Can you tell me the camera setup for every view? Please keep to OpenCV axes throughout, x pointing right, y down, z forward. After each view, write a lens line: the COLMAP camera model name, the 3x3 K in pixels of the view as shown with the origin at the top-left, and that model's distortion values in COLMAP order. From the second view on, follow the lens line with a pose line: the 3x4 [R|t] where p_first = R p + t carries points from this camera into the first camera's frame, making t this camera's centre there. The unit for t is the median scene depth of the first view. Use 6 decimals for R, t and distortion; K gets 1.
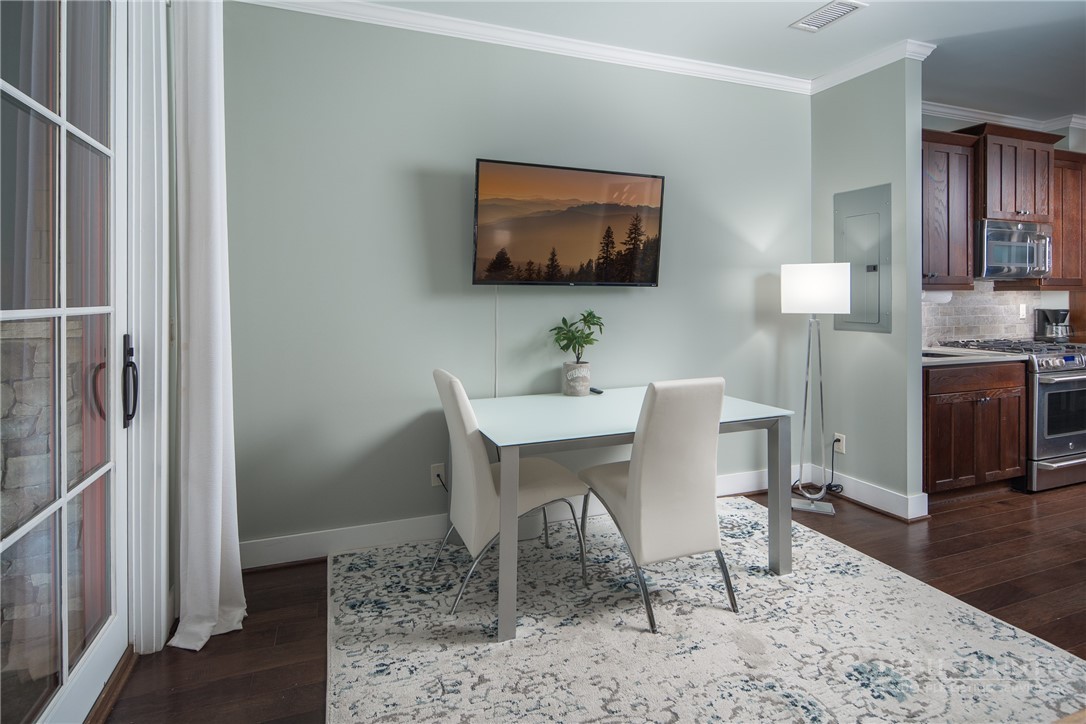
lens RADIAL K [[540.7, 0, 535.6], [0, 540.7, 298.8], [0, 0, 1]] dist [0.000457, 0.000218]
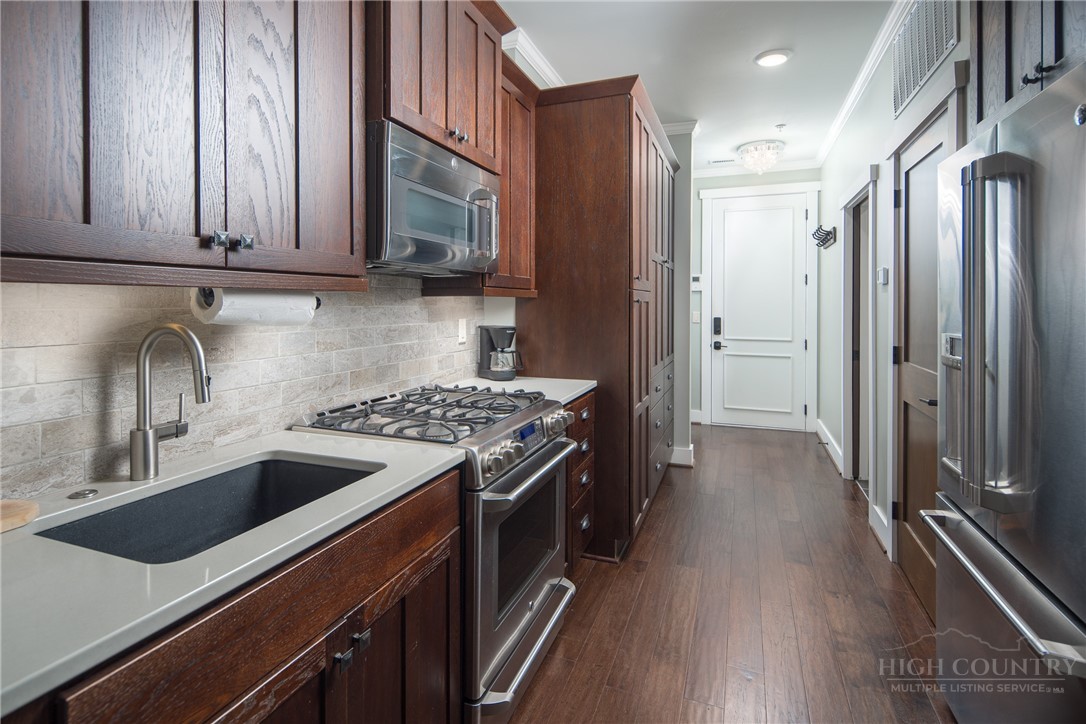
lens RADIAL K [[540.7, 0, 535.6], [0, 540.7, 298.8], [0, 0, 1]] dist [0.000457, 0.000218]
pose [[0.658283, 0.010353, 0.752700, 0.561613], [0.003491, 0.999853, -0.016805, -0.002837], [-0.752763, 0.013690, 0.658149, 0.607537]]
